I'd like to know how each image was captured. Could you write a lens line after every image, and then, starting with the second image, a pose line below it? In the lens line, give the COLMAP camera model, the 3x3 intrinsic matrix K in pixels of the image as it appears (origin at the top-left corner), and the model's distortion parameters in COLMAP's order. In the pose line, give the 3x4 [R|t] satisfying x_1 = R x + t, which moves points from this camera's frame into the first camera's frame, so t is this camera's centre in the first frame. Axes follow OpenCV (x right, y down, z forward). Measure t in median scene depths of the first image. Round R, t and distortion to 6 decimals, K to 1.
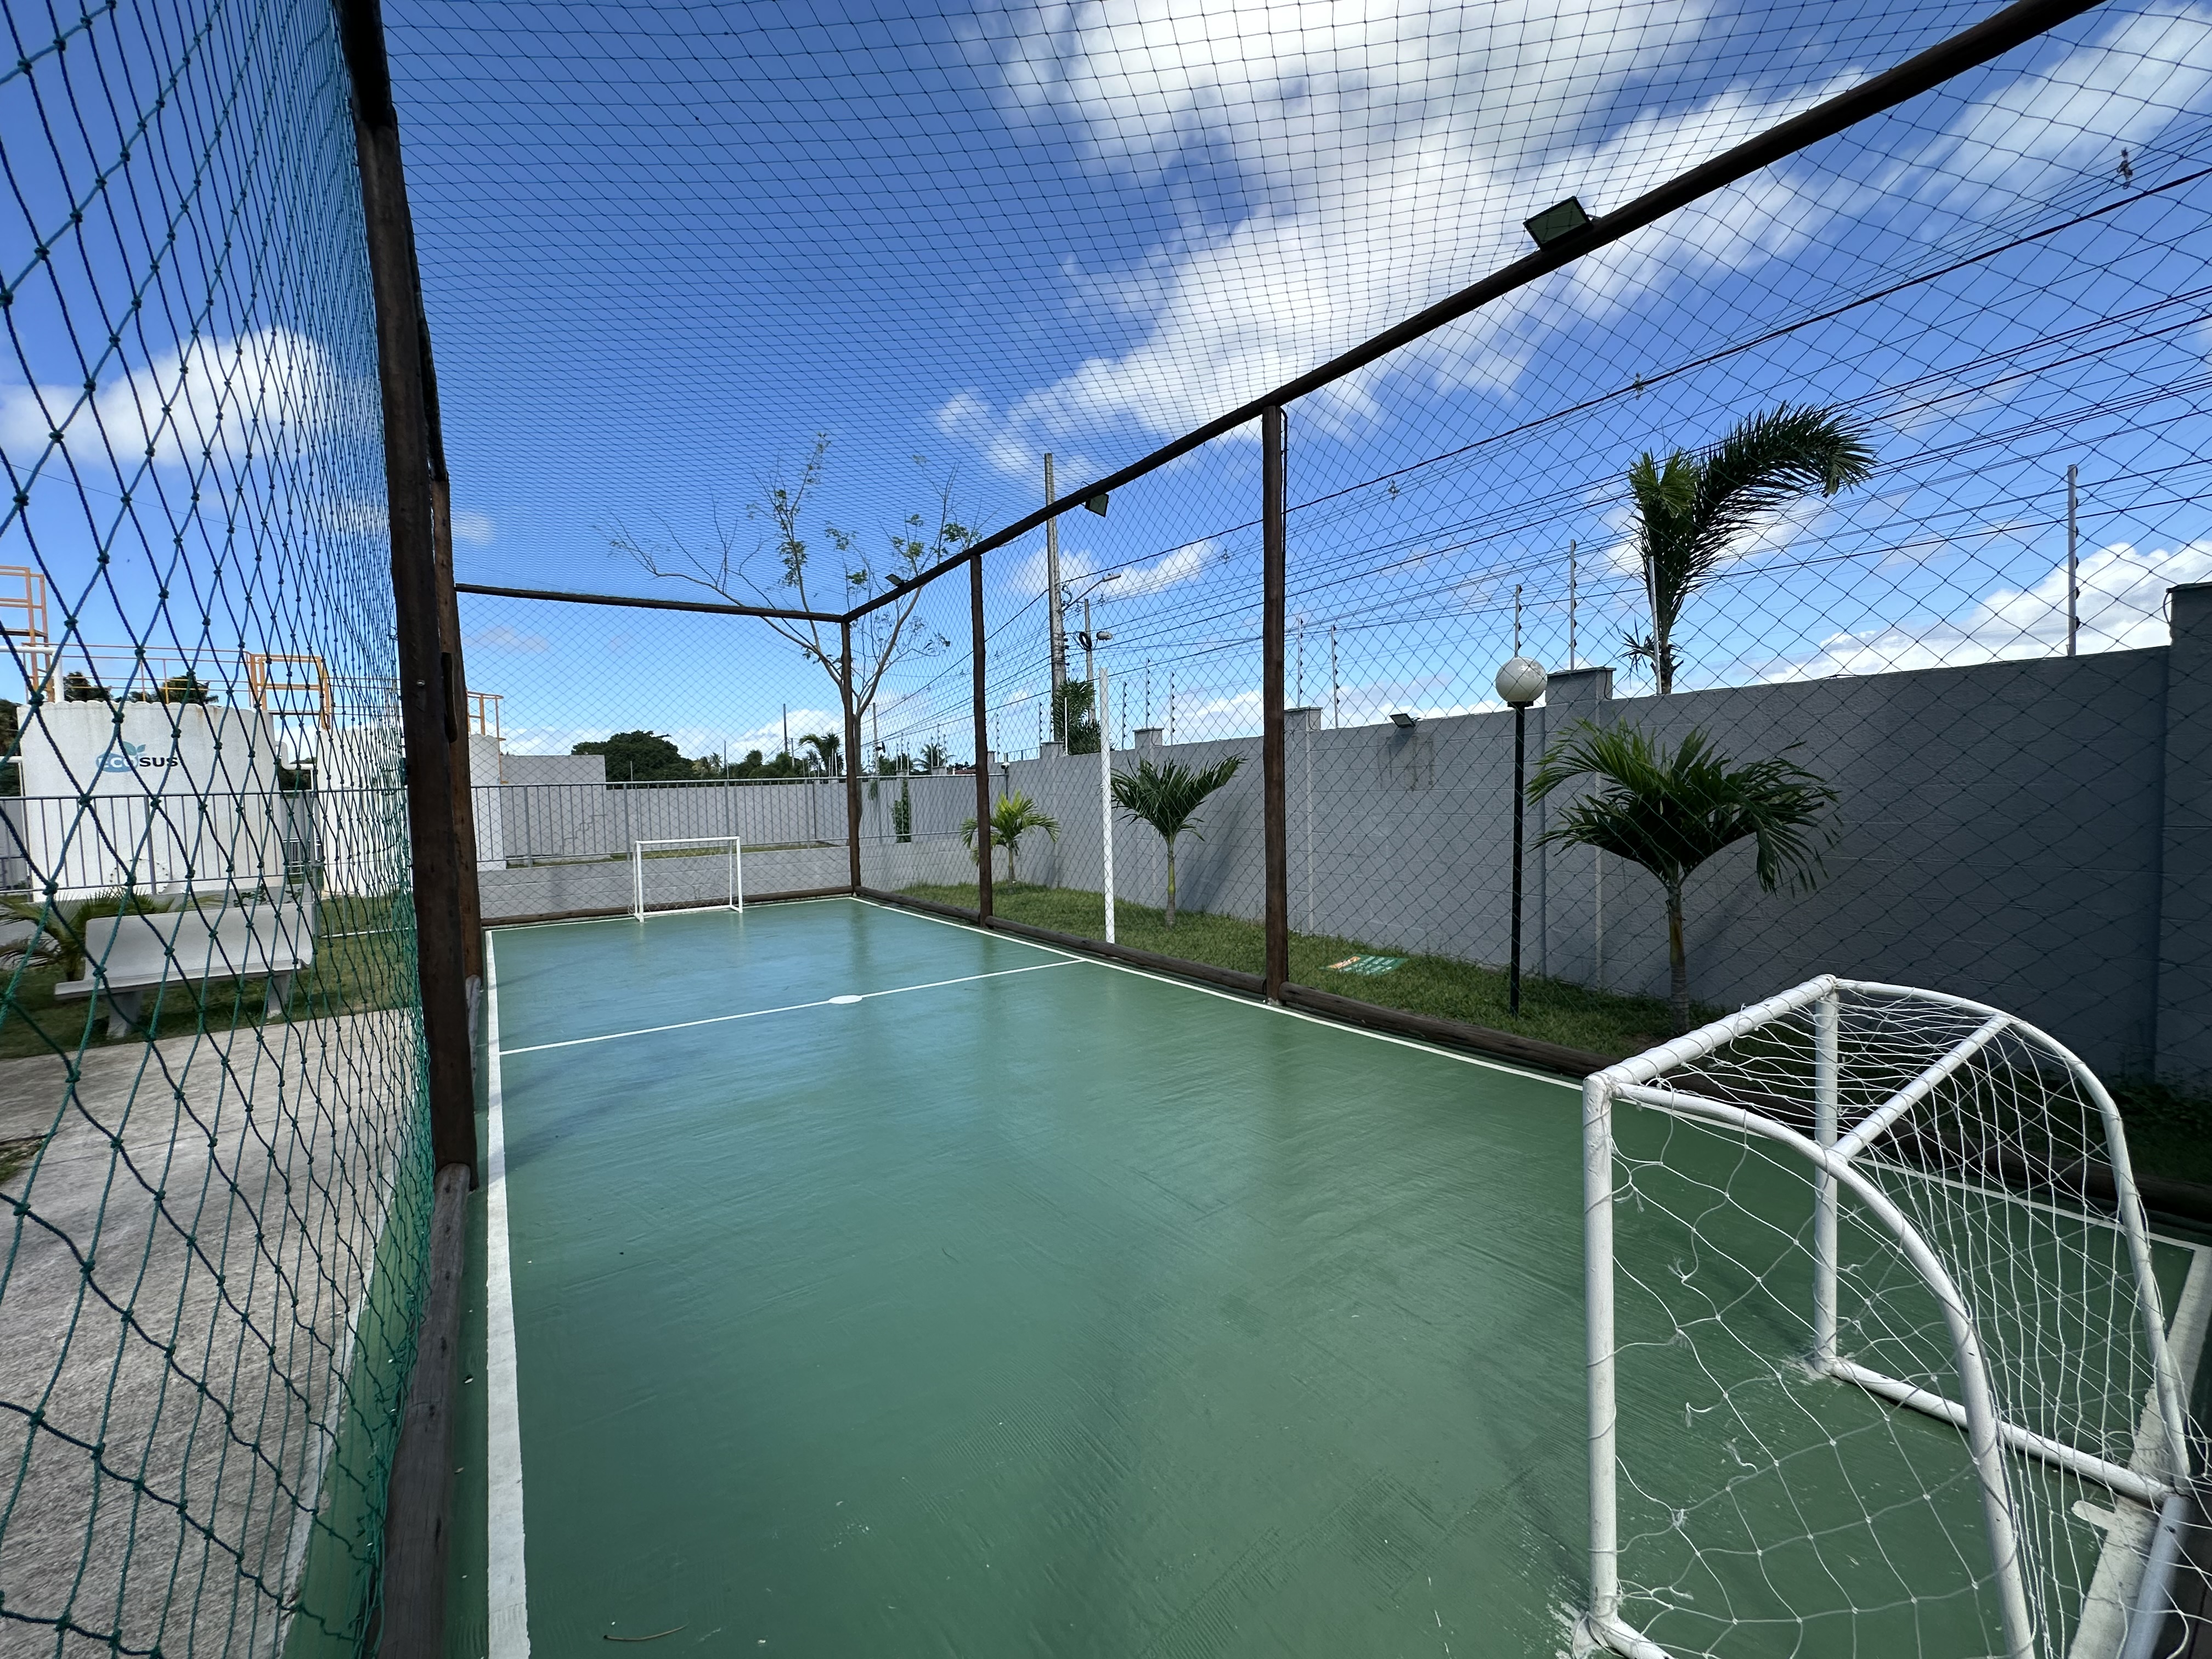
lens RADIAL K [[882.8, 0, 1101.7], [0, 882.8, 829.4], [0, 0, 1]] dist [-0.004311, -0.000354]
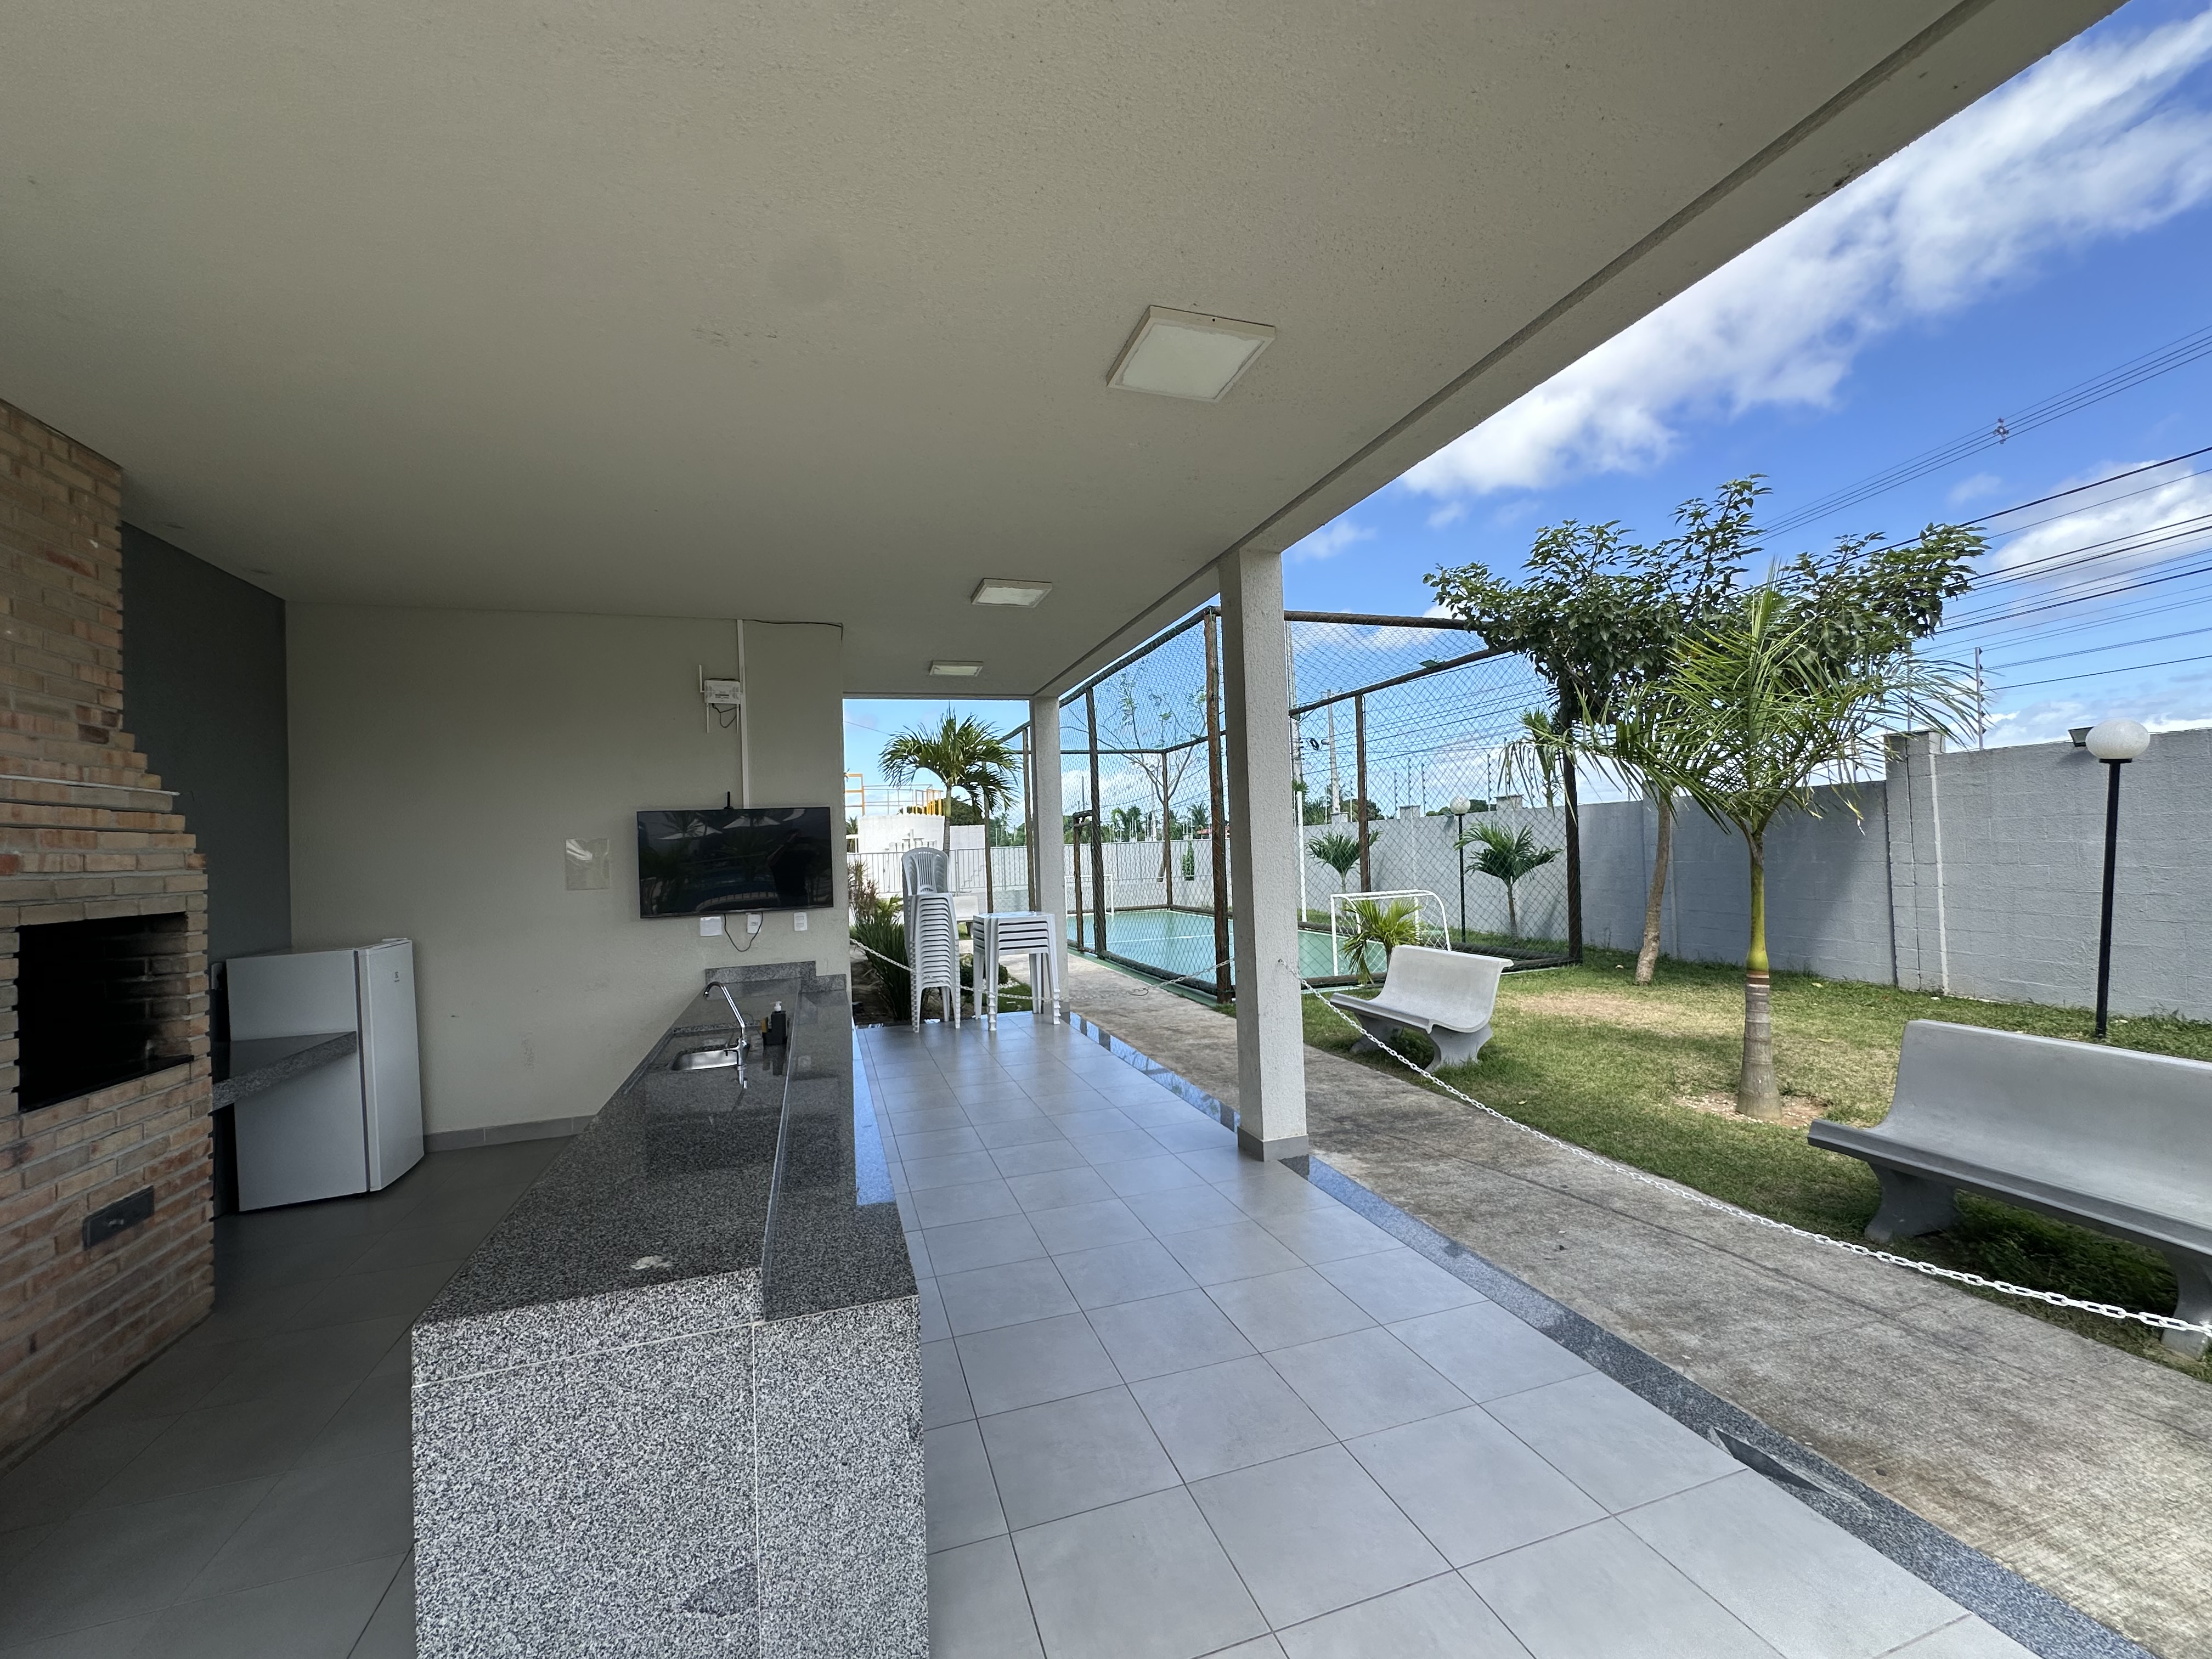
lens RADIAL K [[882.8, 0, 1101.7], [0, 882.8, 829.4], [0, 0, 1]] dist [-0.004311, -0.000354]
pose [[0.957087, -0.013949, -0.289465, 0.090832], [-0.004753, 0.997951, -0.063805, 0.027815], [0.289762, 0.062443, 0.955060, -0.664073]]
